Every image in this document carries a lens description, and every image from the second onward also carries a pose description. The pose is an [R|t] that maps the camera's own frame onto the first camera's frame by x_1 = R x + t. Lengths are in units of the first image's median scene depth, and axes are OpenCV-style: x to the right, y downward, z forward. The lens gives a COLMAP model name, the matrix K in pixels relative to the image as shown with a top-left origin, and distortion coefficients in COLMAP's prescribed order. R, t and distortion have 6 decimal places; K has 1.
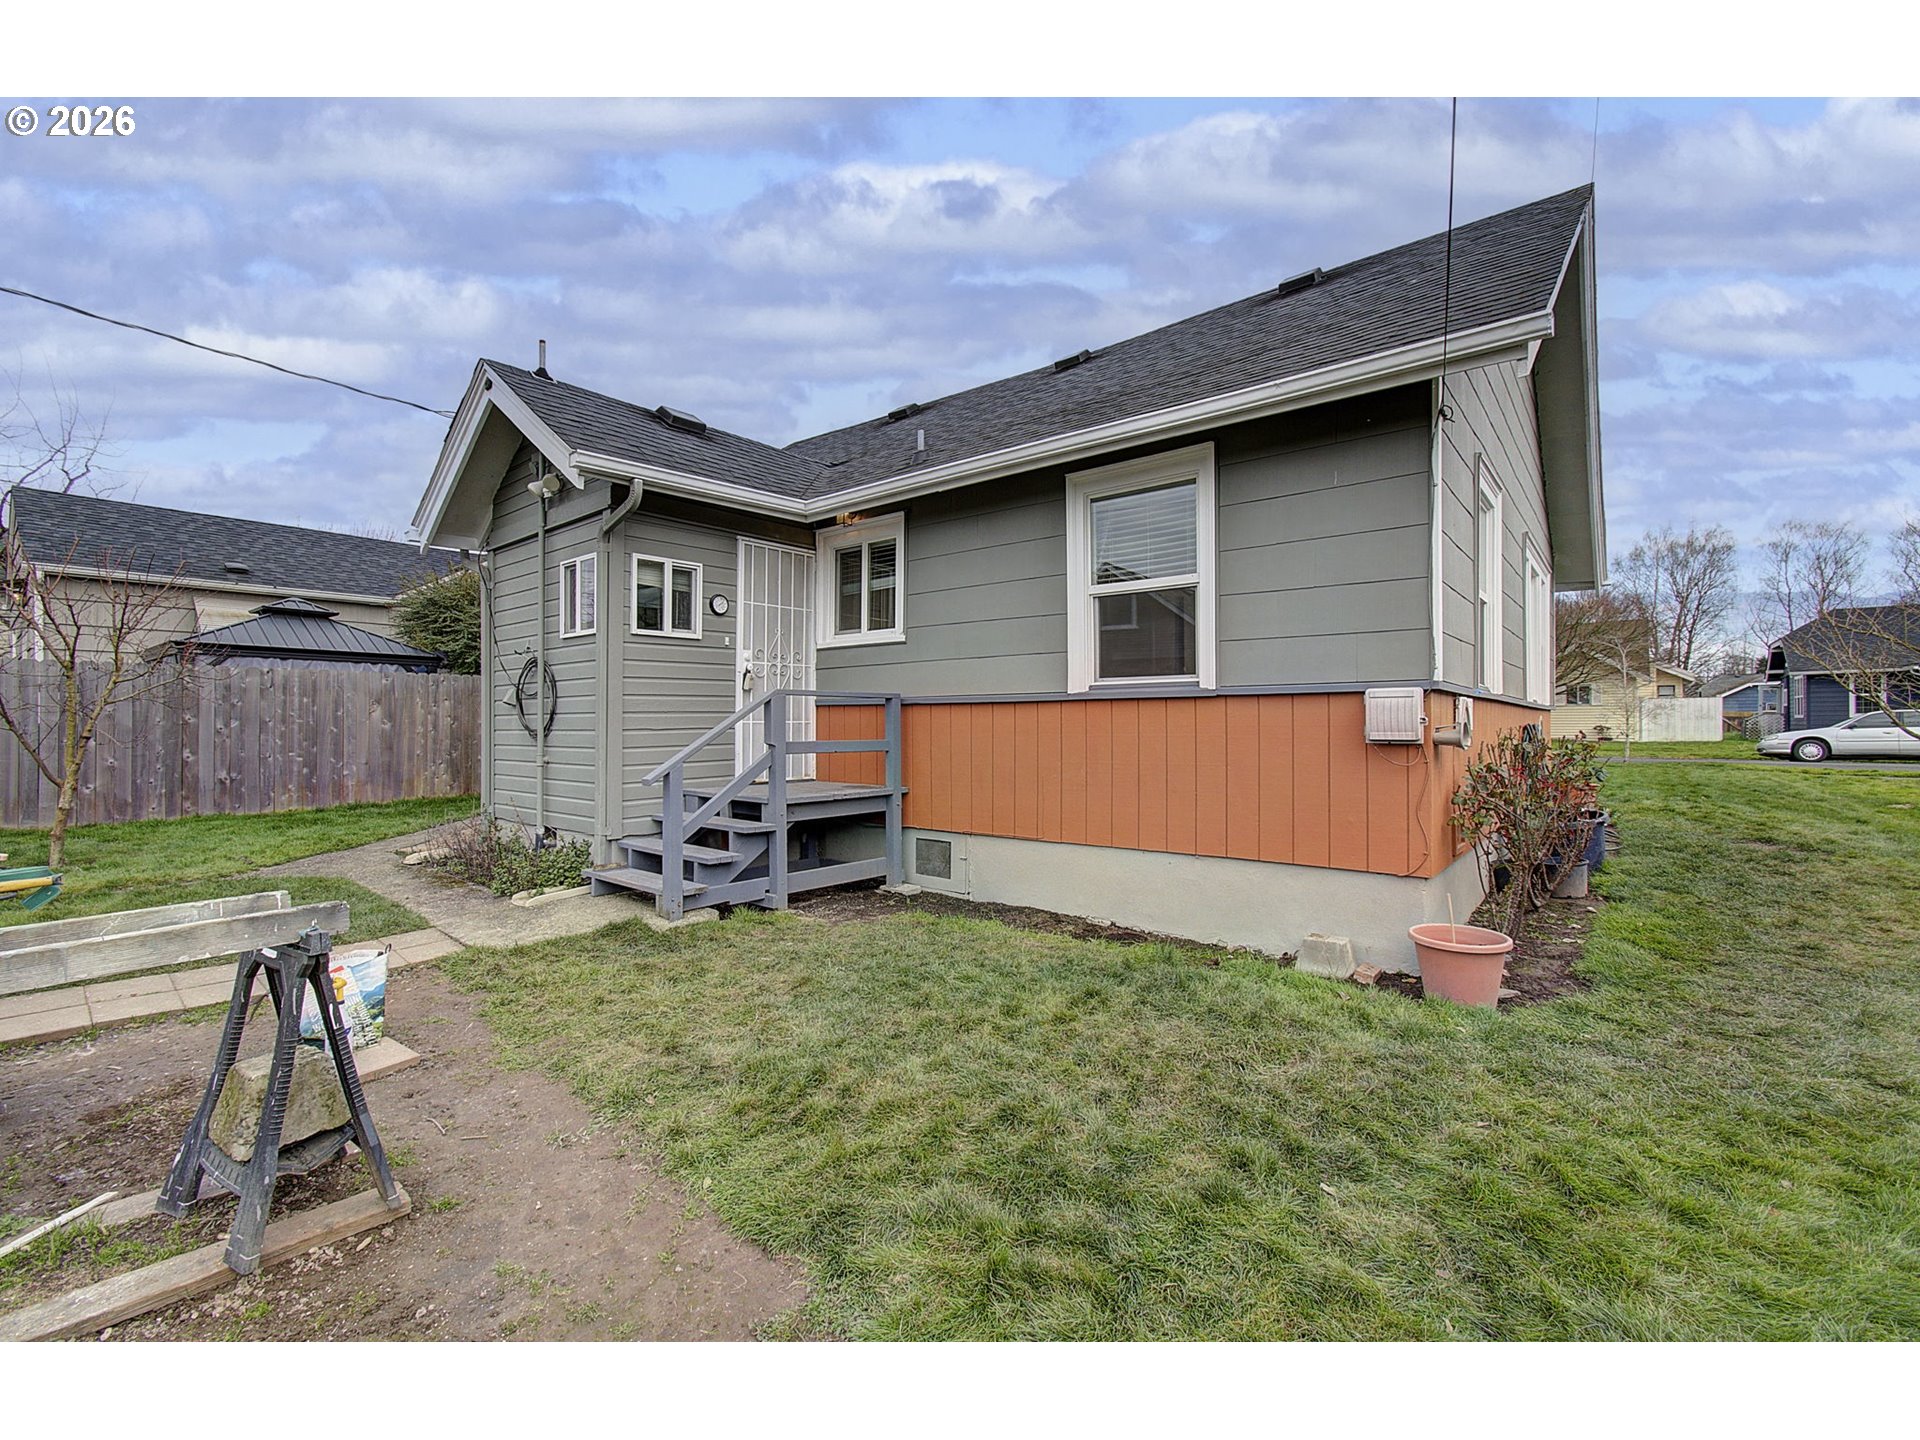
lens RADIAL K [[828.2, 0, 960.0], [0, 828.2, 720.0], [0, 0, 1]] dist [-0.002024, -0.007683]
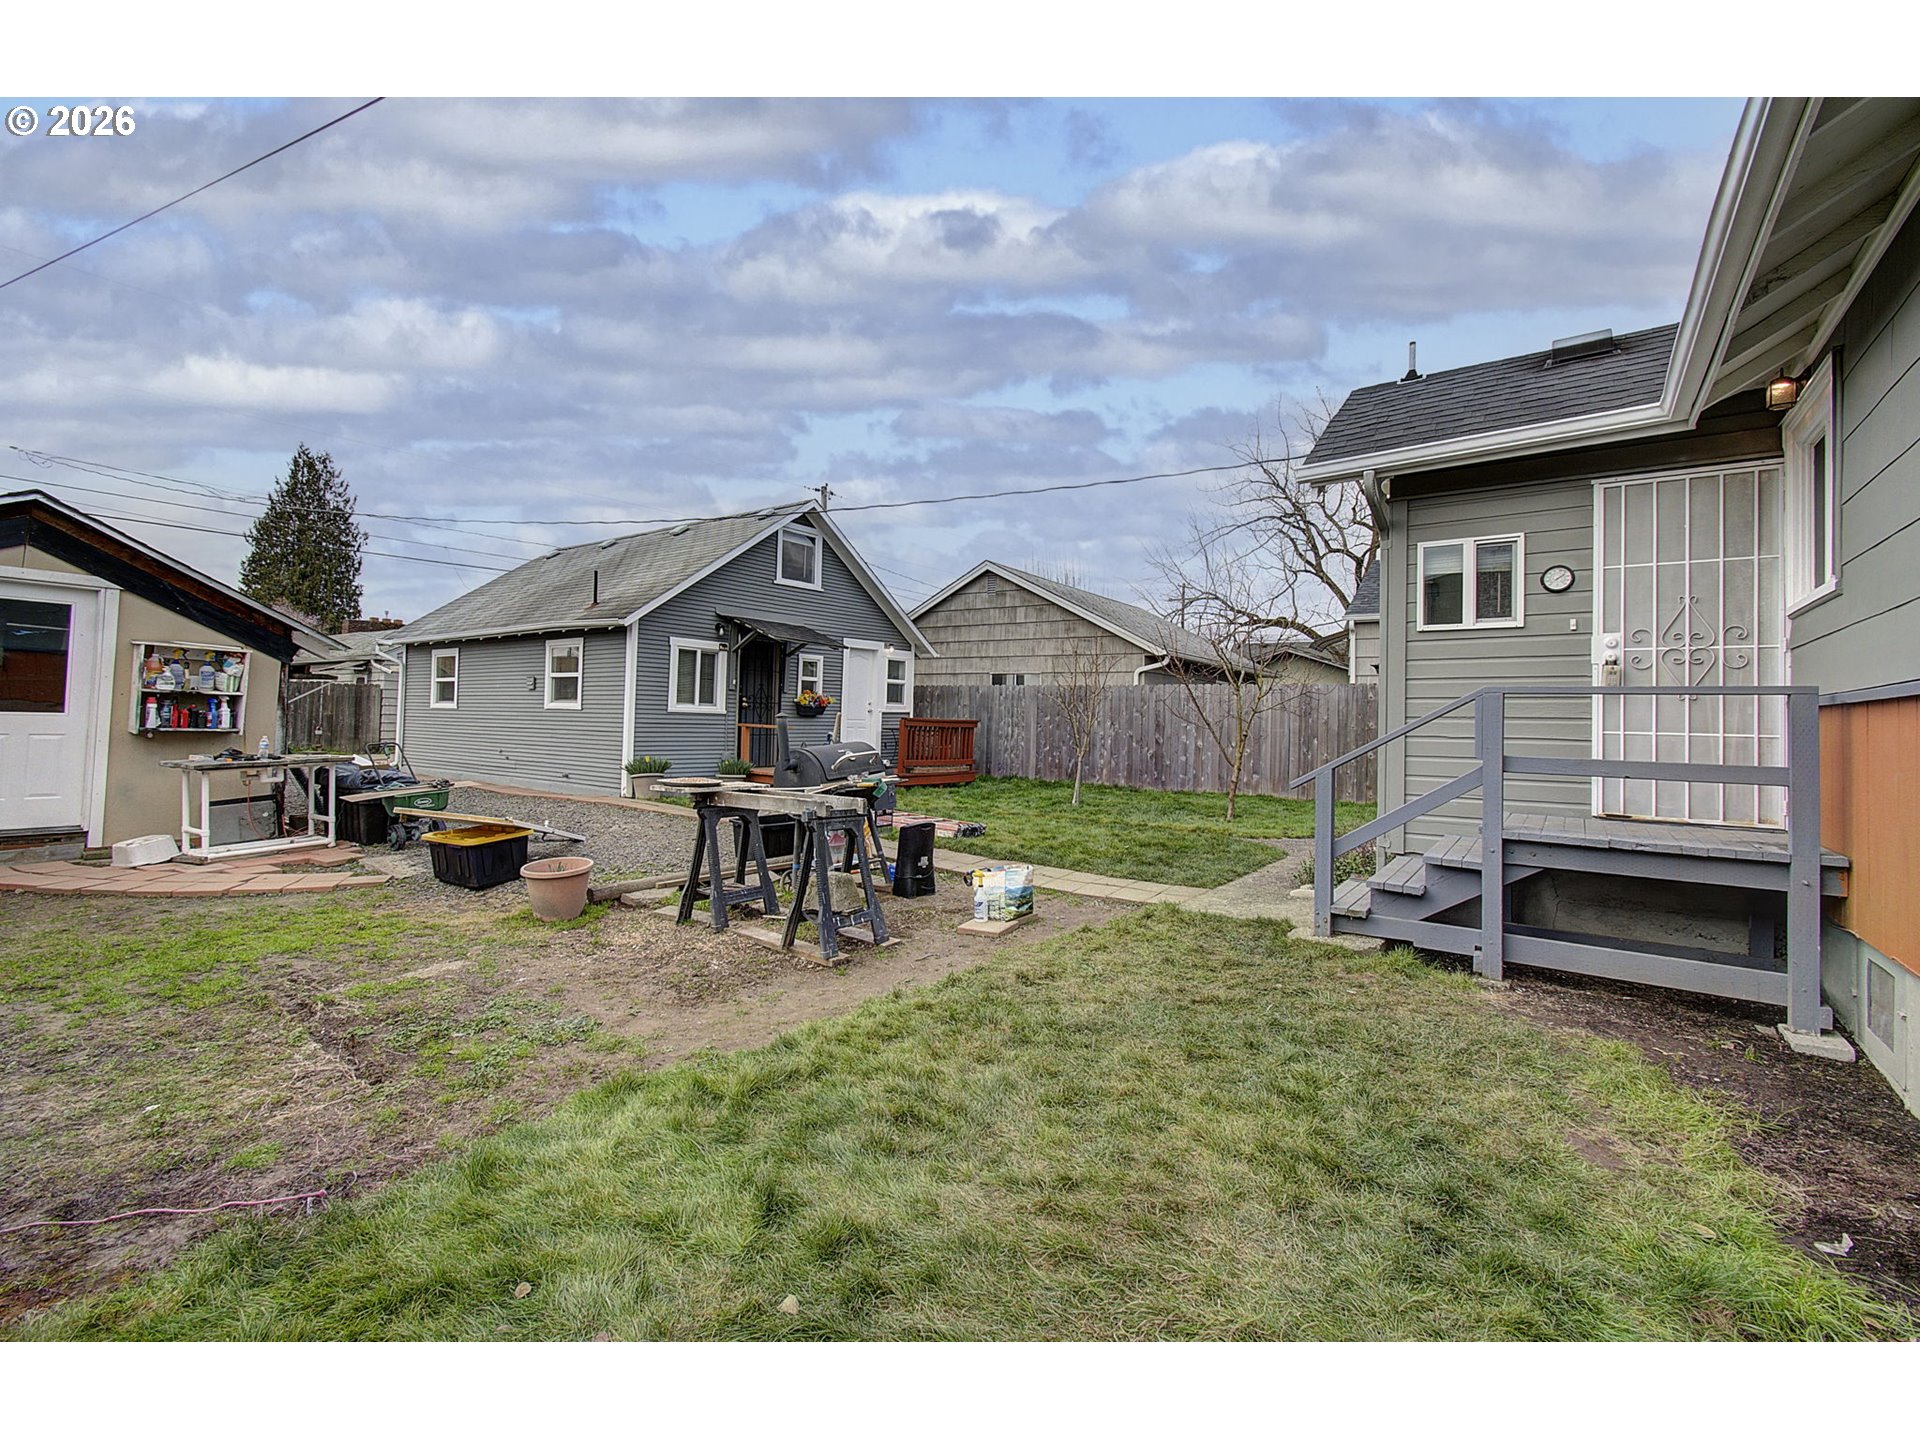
lens RADIAL K [[828.2, 0, 960.0], [0, 828.2, 720.0], [0, 0, 1]] dist [-0.002024, -0.007683]
pose [[0.048304, 0.003339, -0.998827, 0.421508], [-0.025343, 0.999677, 0.002116, 0.003861], [0.998511, 0.025211, 0.048373, 0.390699]]
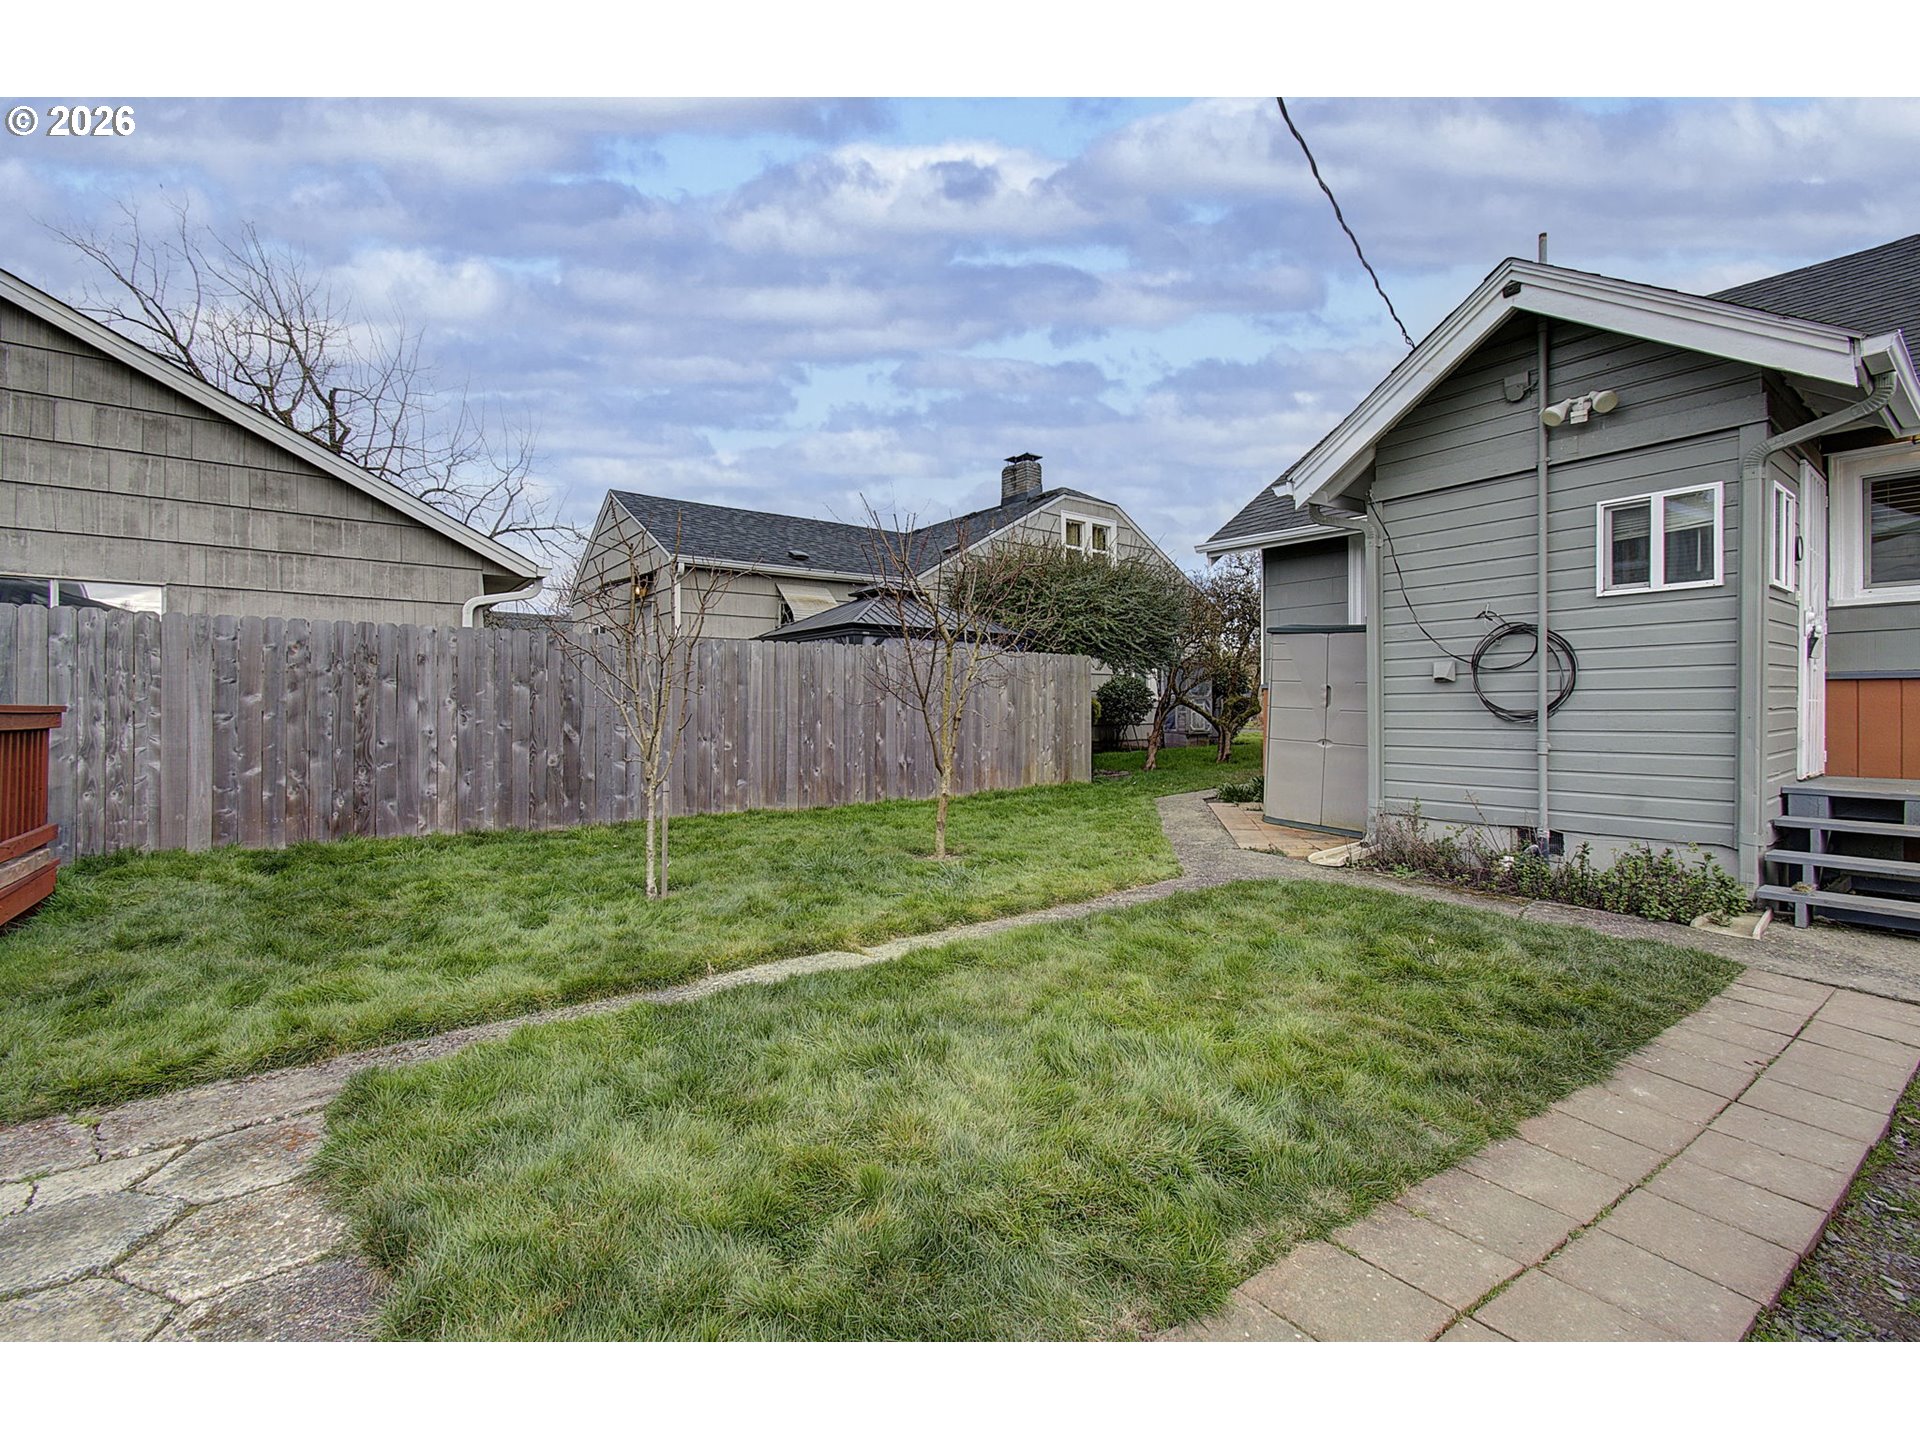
lens RADIAL K [[828.2, 0, 960.0], [0, 828.2, 720.0], [0, 0, 1]] dist [-0.002024, -0.007683]
pose [[0.966991, 0.005996, -0.254741, -0.694861], [-0.002637, 0.999905, 0.013523, 0.008544], [0.254798, -0.012405, 0.966915, 0.085446]]
